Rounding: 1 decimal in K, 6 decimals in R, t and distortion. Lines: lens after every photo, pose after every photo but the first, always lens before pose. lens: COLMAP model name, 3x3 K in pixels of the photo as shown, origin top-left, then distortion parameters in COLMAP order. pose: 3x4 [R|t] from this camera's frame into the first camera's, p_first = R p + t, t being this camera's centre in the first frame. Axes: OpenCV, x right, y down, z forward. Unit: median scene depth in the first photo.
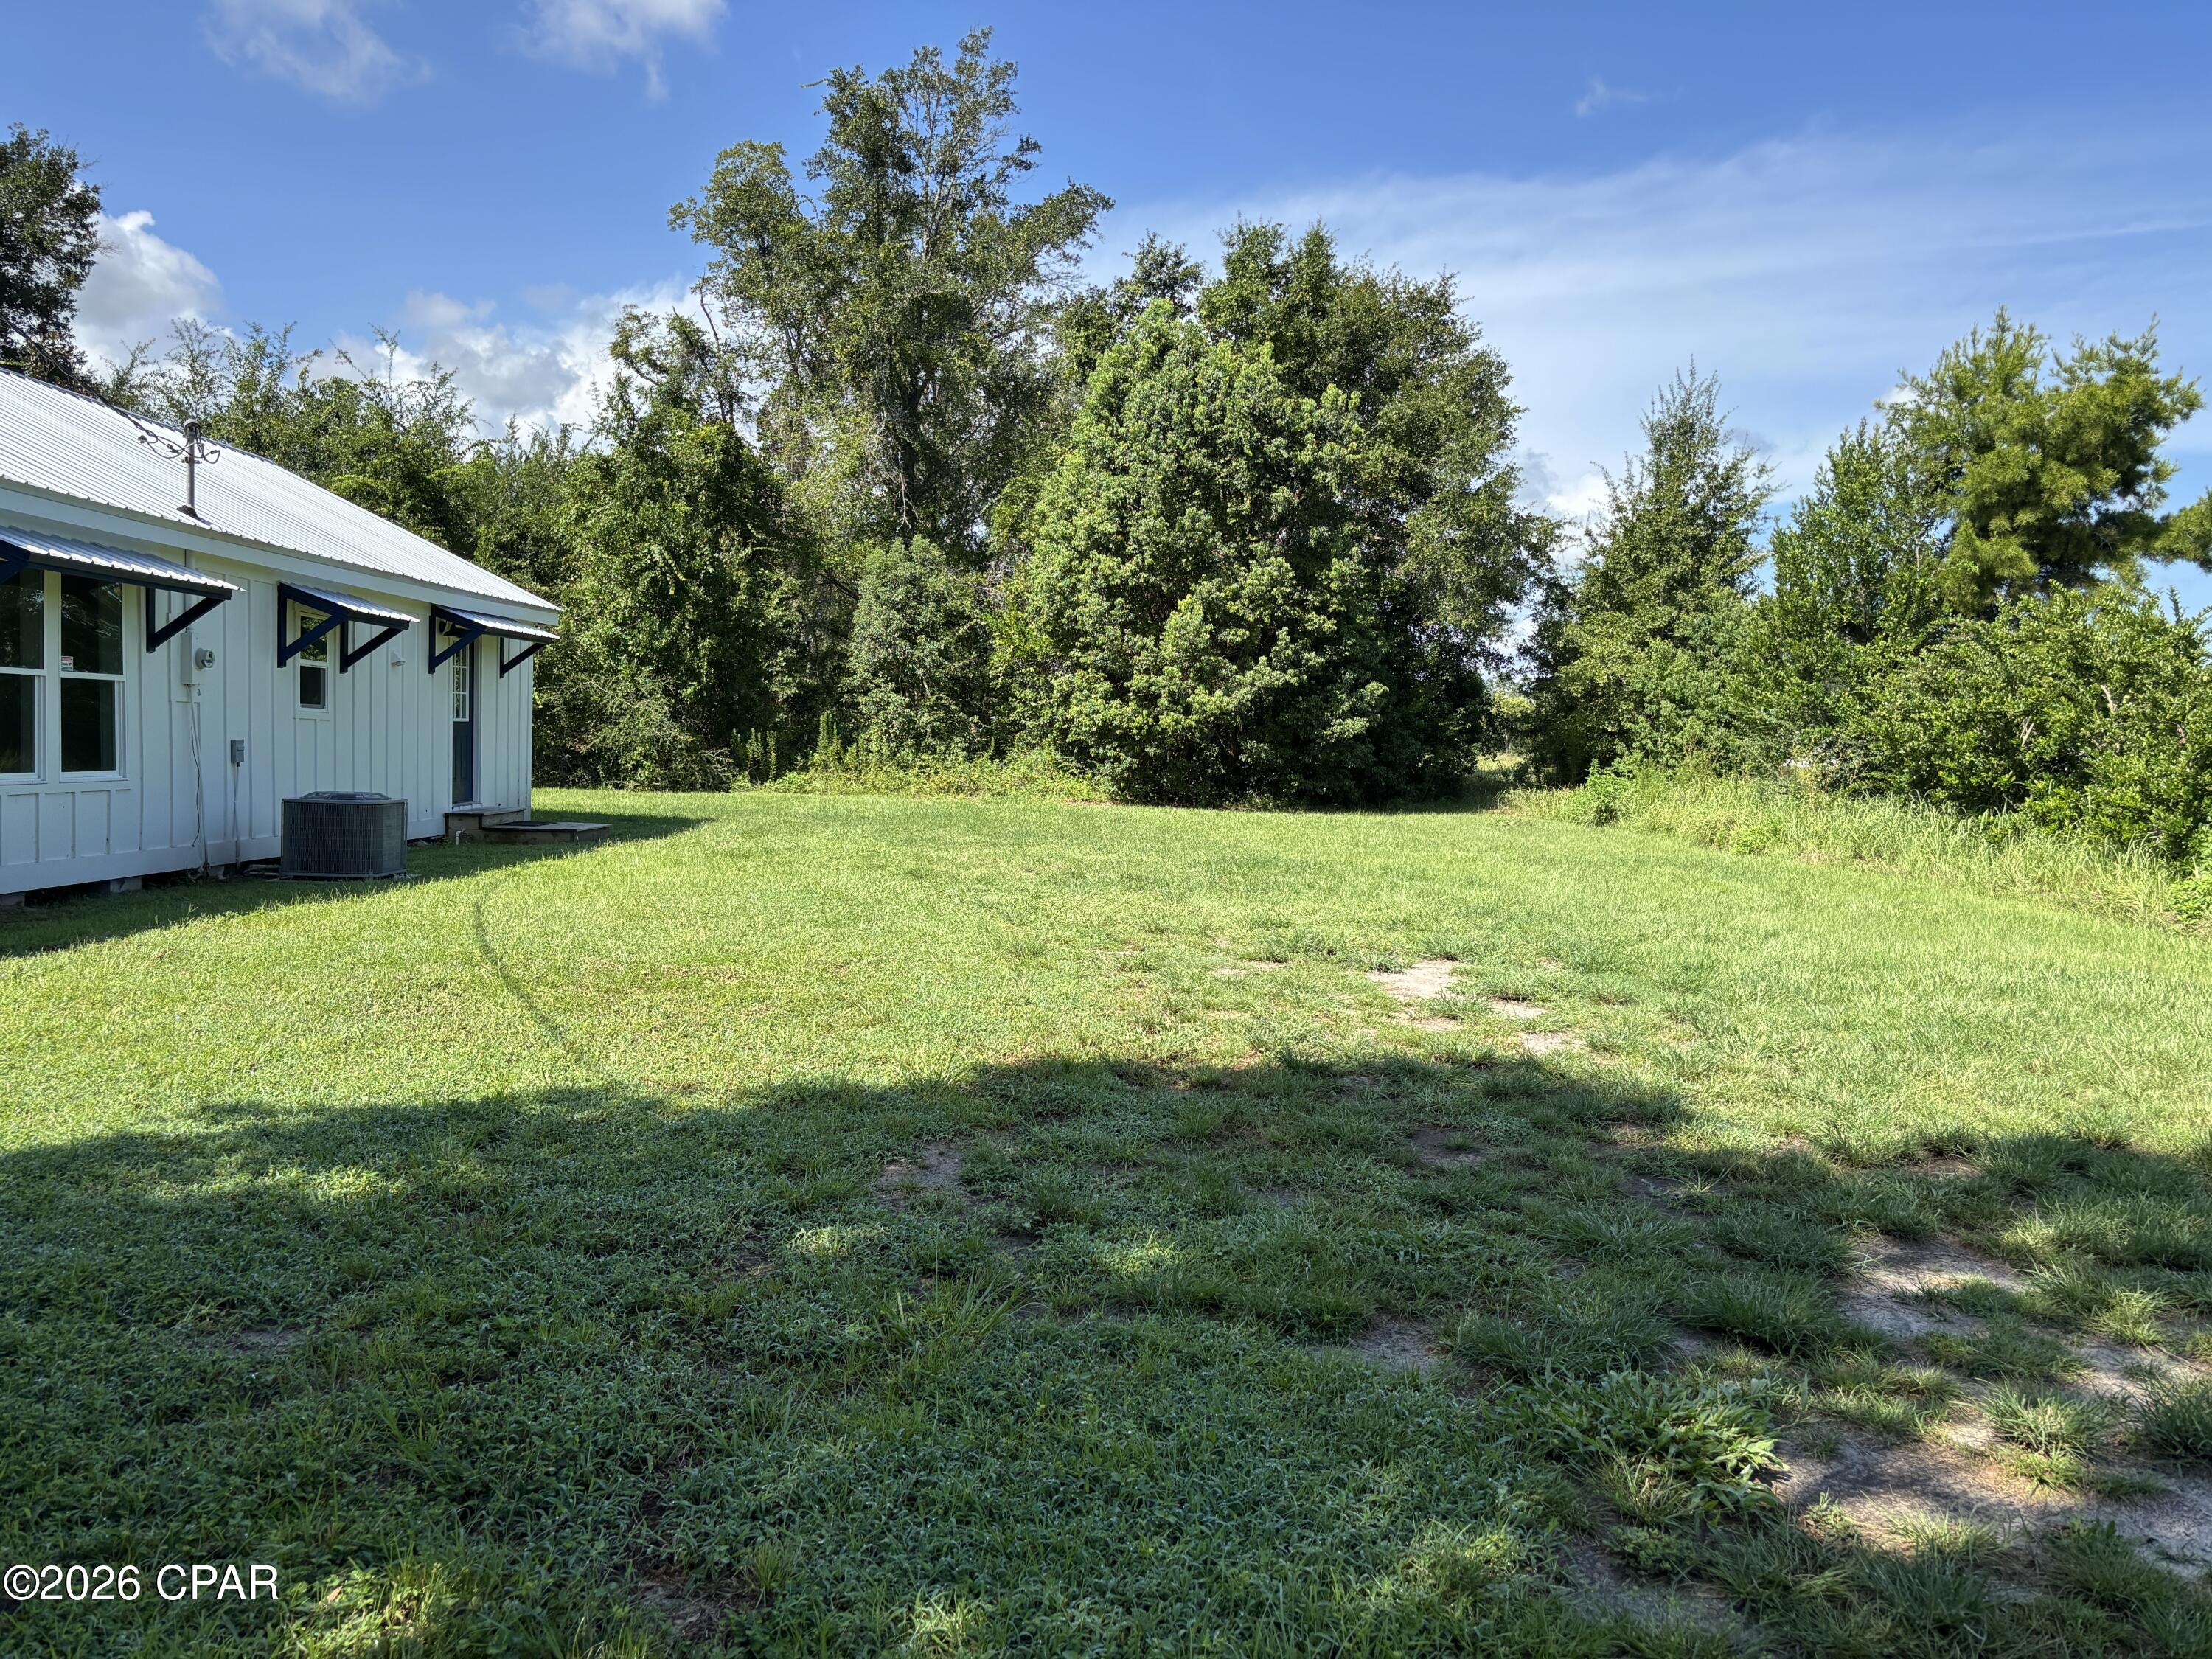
lens RADIAL K [[1675.6, 0, 1106.0], [0, 1675.6, 829.5], [0, 0, 1]] dist [0.101914, -0.155013]
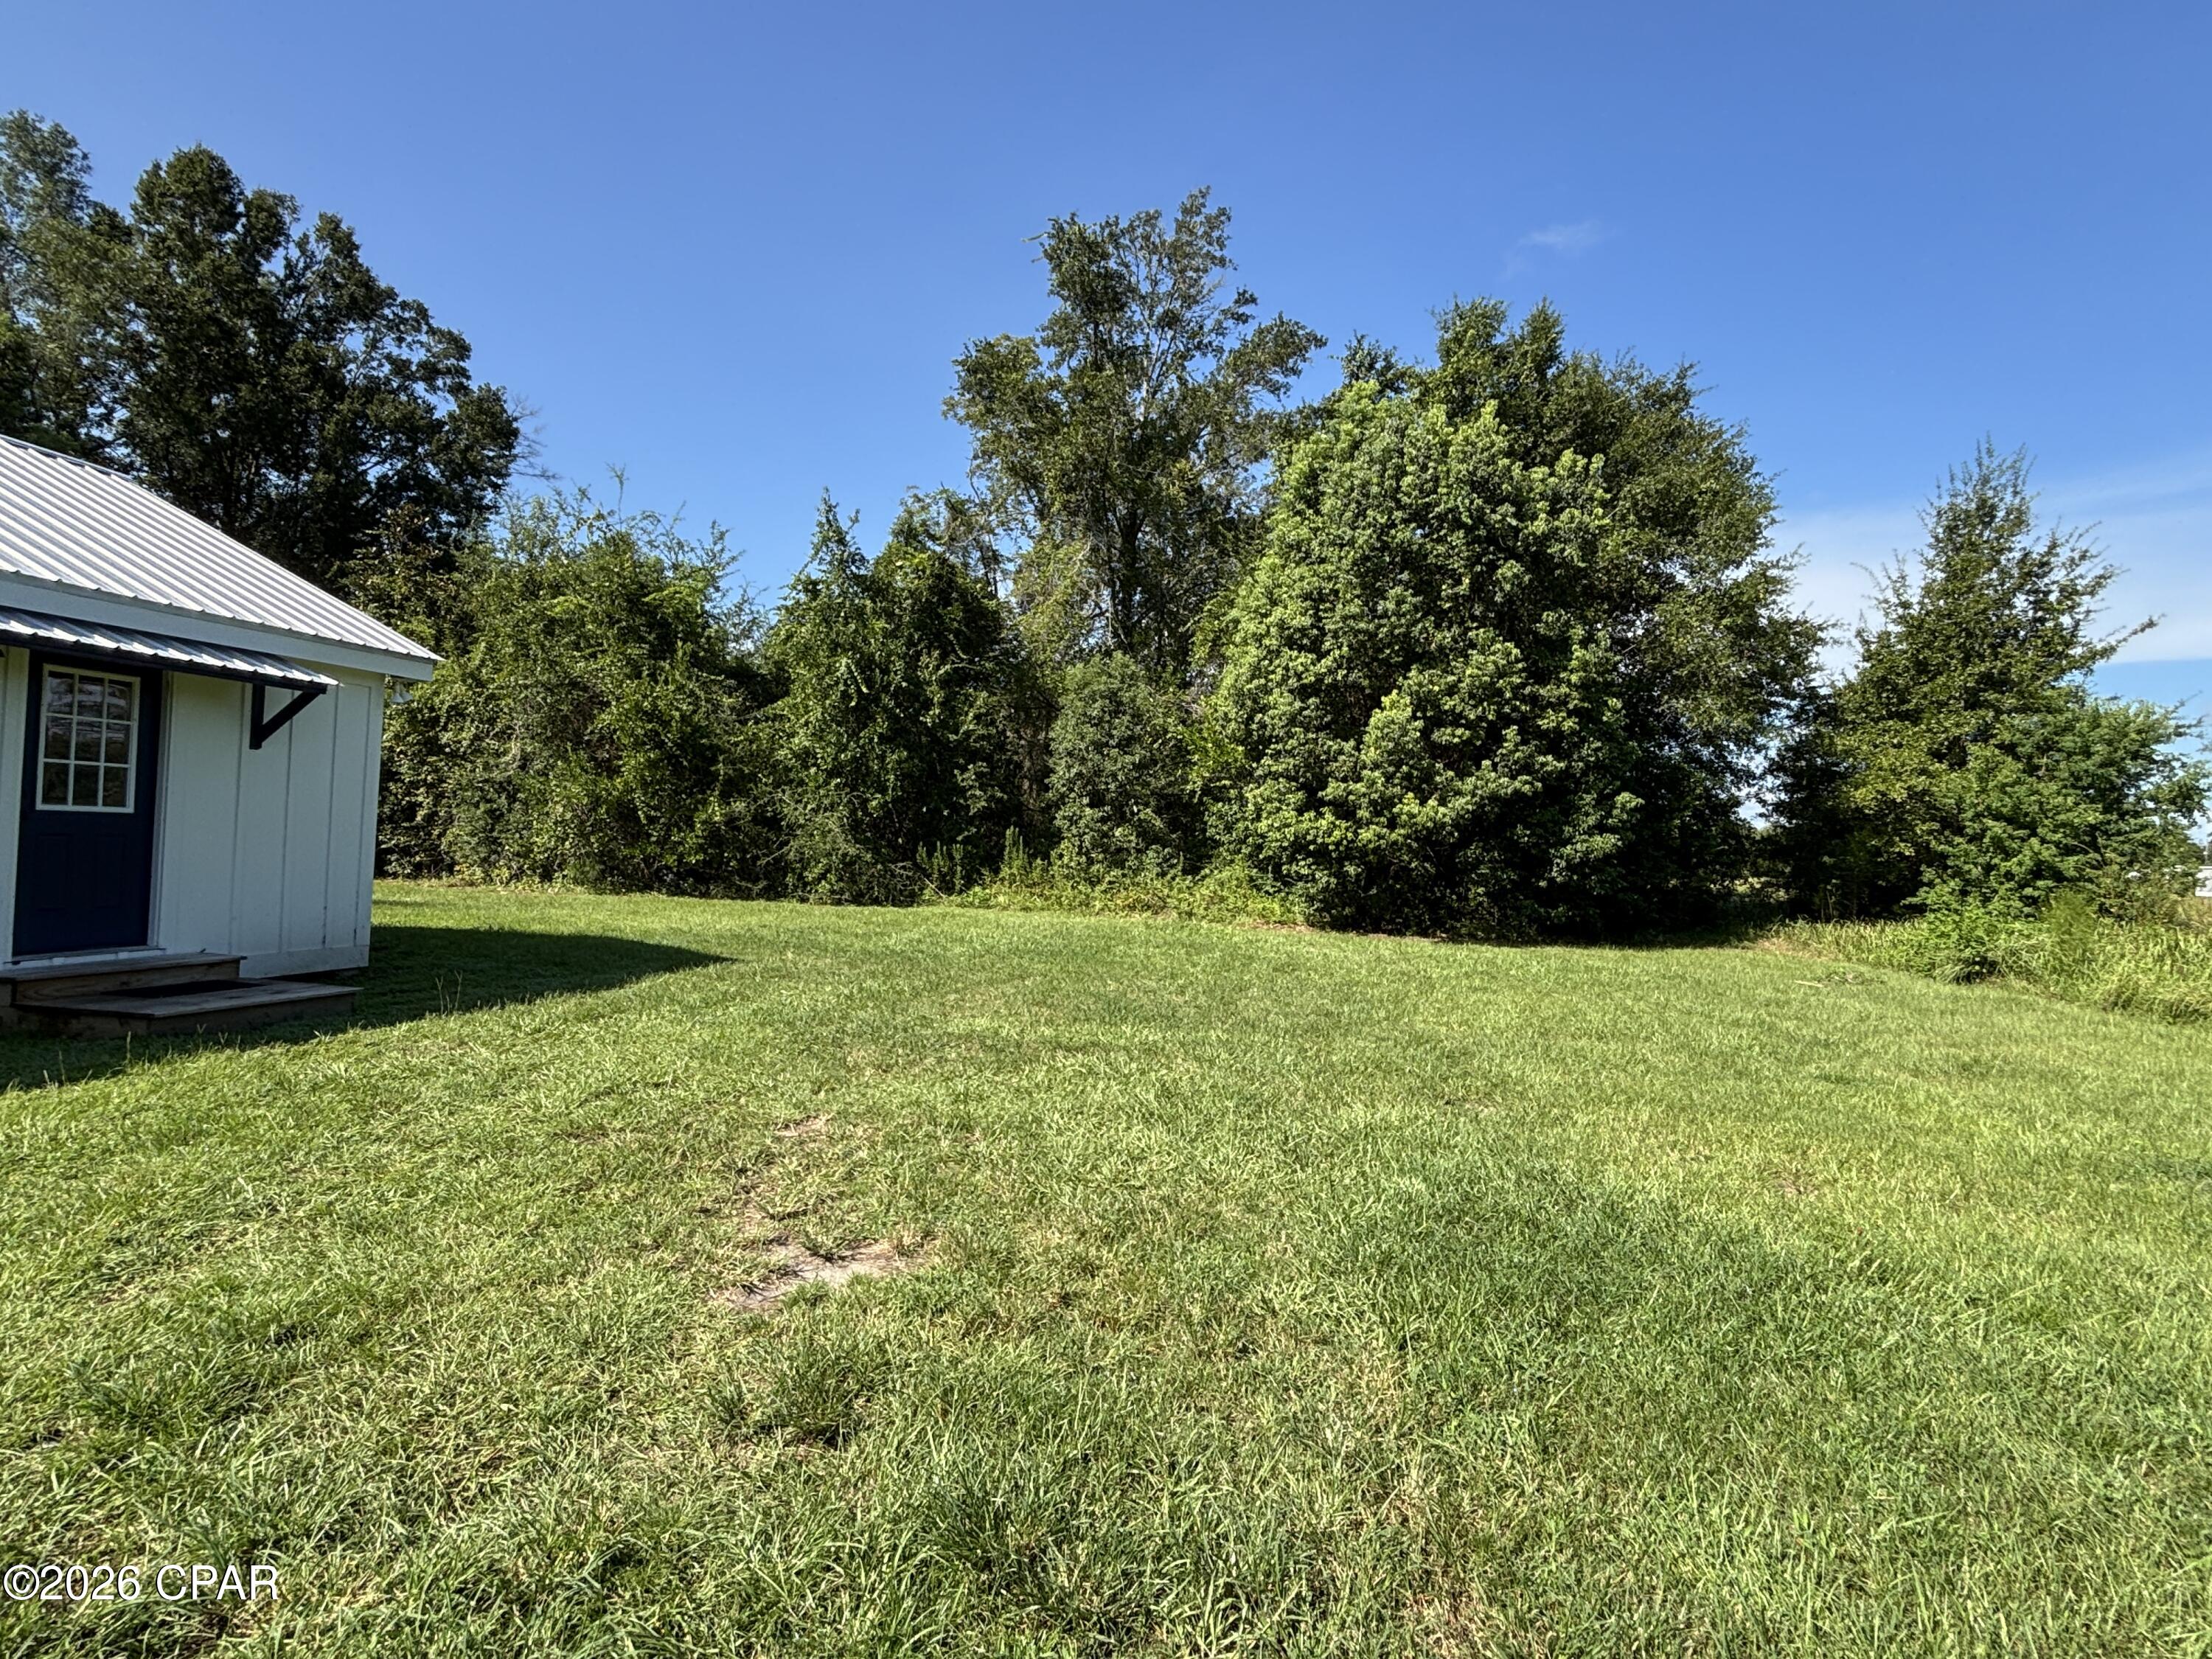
lens RADIAL K [[1125.4, 0, 1097.1], [0, 1125.4, 816.7], [0, 0, 1]] dist [0.076256, -0.078628]
pose [[0.975910, 0.003568, -0.218145, 0.026186], [-0.022694, 0.996102, -0.085234, -0.021083], [0.216991, 0.088131, 0.972187, 0.391157]]
